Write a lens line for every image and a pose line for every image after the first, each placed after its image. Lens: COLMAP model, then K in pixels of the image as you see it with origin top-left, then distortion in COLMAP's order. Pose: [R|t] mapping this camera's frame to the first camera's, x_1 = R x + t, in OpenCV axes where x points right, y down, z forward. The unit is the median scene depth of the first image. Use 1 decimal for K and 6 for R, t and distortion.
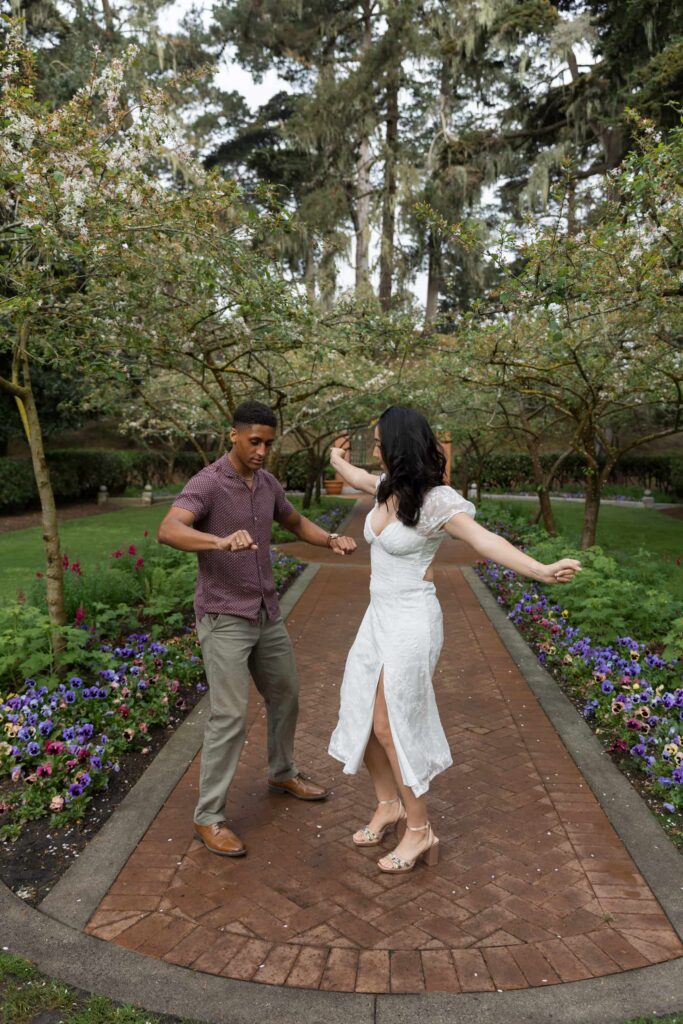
lens RADIAL K [[743.8, 0, 351.9], [0, 743.8, 469.4], [0, 0, 1]] dist [0.032079, -0.042954]
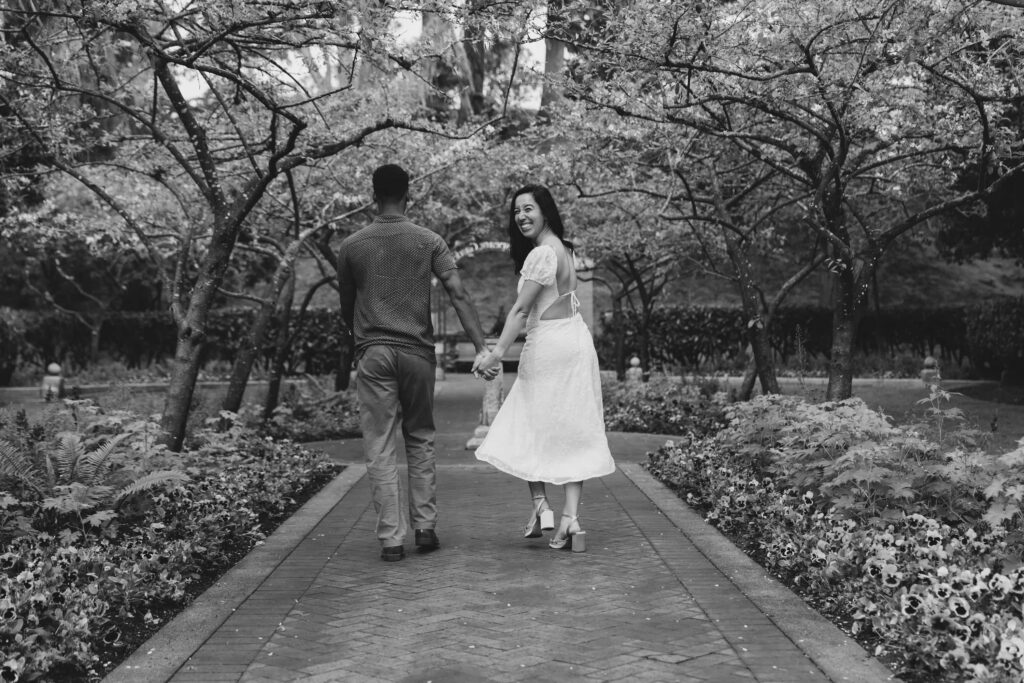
lens RADIAL K [[1283.5, 0, 512.0], [0, 1283.5, 341.5], [0, 0, 1]] dist [0.009631, -0.025901]
pose [[0.997134, -0.015029, 0.074151, -0.008755], [0.019518, 0.997996, -0.060199, 0.144585], [-0.073098, 0.061473, 0.995428, 0.046091]]
